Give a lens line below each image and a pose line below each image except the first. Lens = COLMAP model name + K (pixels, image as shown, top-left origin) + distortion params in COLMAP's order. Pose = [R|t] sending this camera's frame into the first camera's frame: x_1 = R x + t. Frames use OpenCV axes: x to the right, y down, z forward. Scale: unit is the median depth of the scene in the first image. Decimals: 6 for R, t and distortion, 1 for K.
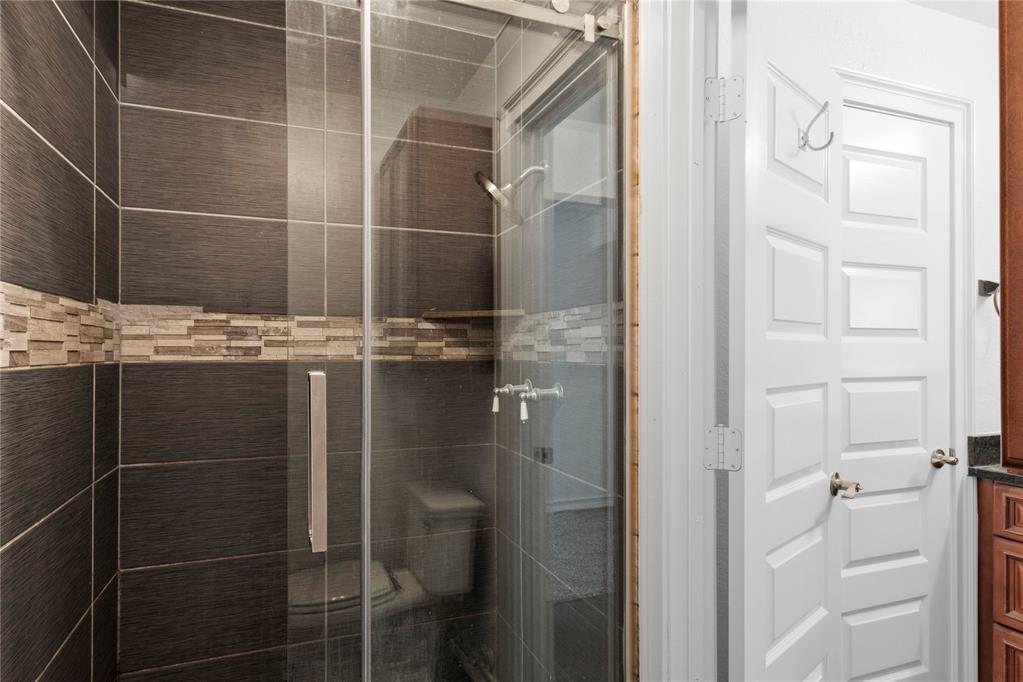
lens RADIAL K [[584.4, 0, 502.4], [0, 584.4, 347.7], [0, 0, 1]] dist [0.005424, 0.001279]
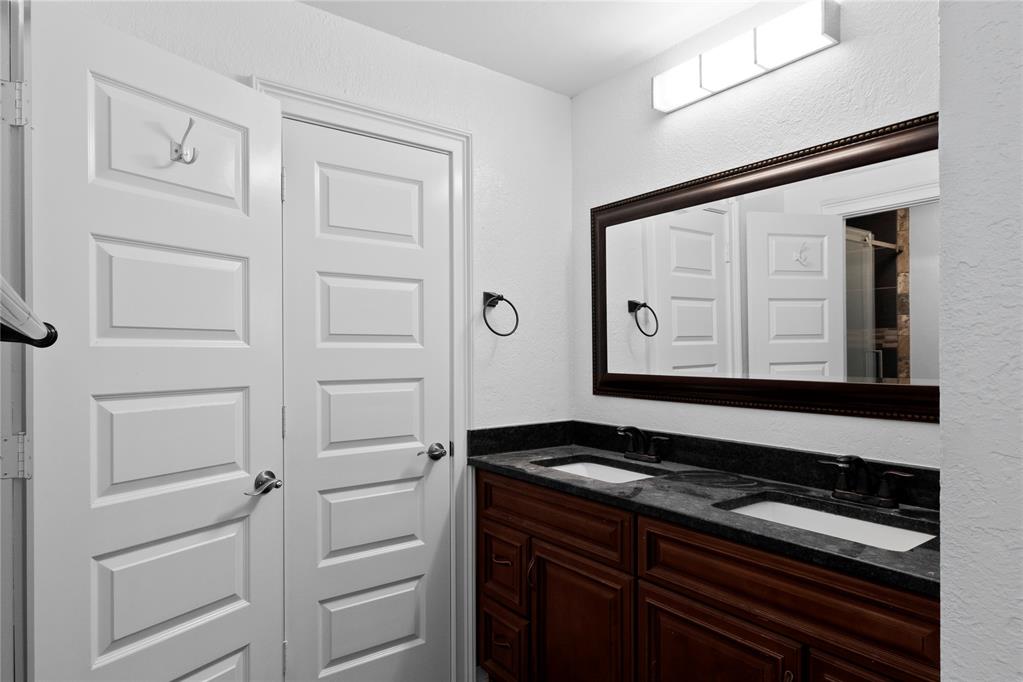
lens RADIAL K [[584.4, 0, 482.2], [0, 584.4, 351.5], [0, 0, 1]] dist [0.005424, 0.001279]
pose [[0.966019, -0.004577, 0.258432, 0.545970], [0.004832, 0.999988, -0.000352, -0.000146], [-0.258427, 0.001589, 0.966029, -0.099304]]
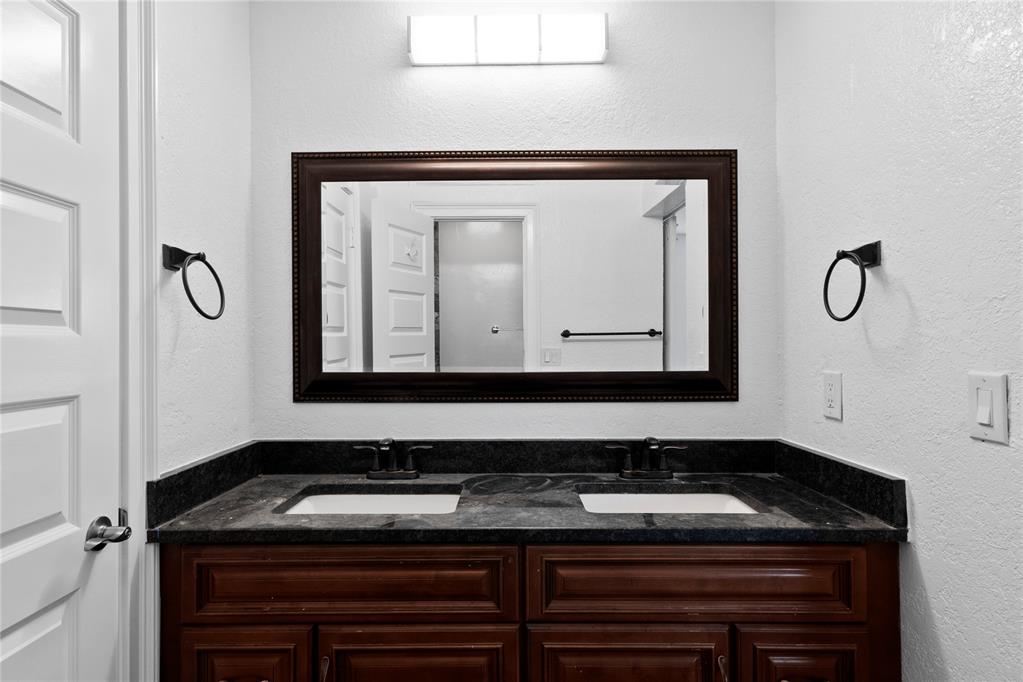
lens RADIAL K [[584.4, 0, 509.3], [0, 584.4, 336.9], [0, 0, 1]] dist [0.005424, 0.001279]
pose [[0.353387, 0.006416, 0.935455, 0.339801], [0.004444, 0.999954, -0.008537, -0.001282], [-0.935467, 0.007174, 0.353342, 0.410073]]
